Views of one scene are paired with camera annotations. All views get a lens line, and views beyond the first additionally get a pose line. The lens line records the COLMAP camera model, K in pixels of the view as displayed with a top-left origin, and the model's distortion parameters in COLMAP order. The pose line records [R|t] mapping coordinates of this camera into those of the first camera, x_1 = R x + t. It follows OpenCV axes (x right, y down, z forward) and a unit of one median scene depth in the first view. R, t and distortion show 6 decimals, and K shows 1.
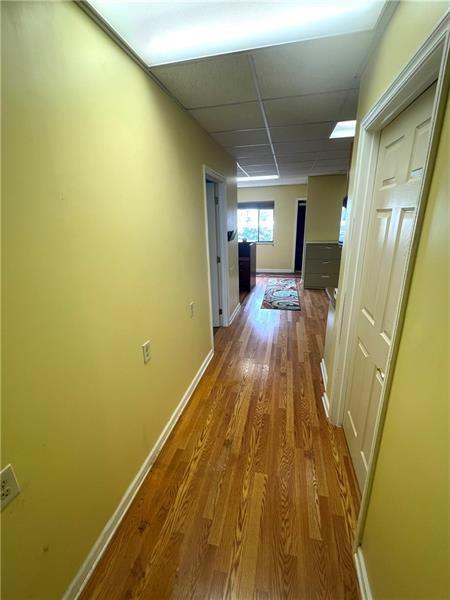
lens RADIAL K [[259.4, 0, 225.2], [0, 259.4, 299.3], [0, 0, 1]] dist [-0.003727, 0.000097]
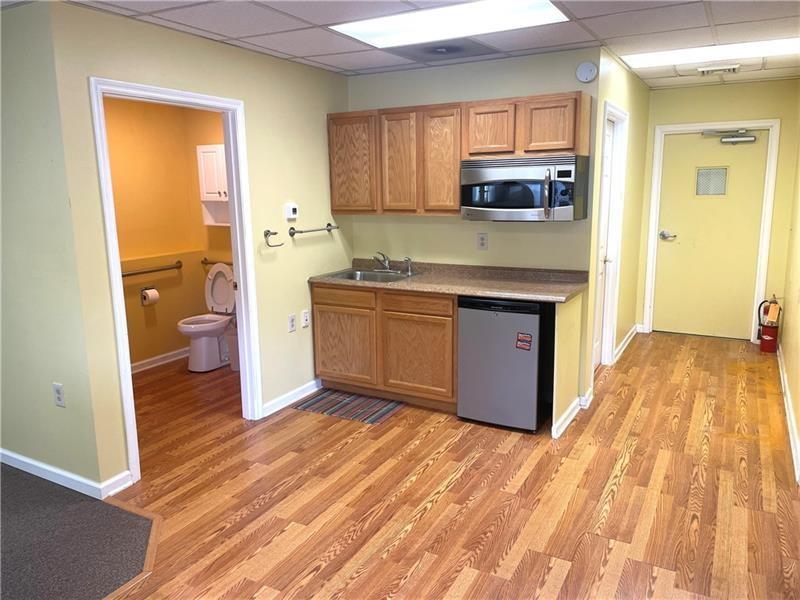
lens RADIAL K [[603.6, 0, 401.4], [0, 603.6, 306.9], [0, 0, 1]] dist [-0.027711, 0.003053]
pose [[-0.961642, -0.011086, 0.274085, 0.451962], [0.126264, 0.869150, 0.478158, -0.836295], [-0.243522, 0.494424, -0.834411, 2.637401]]
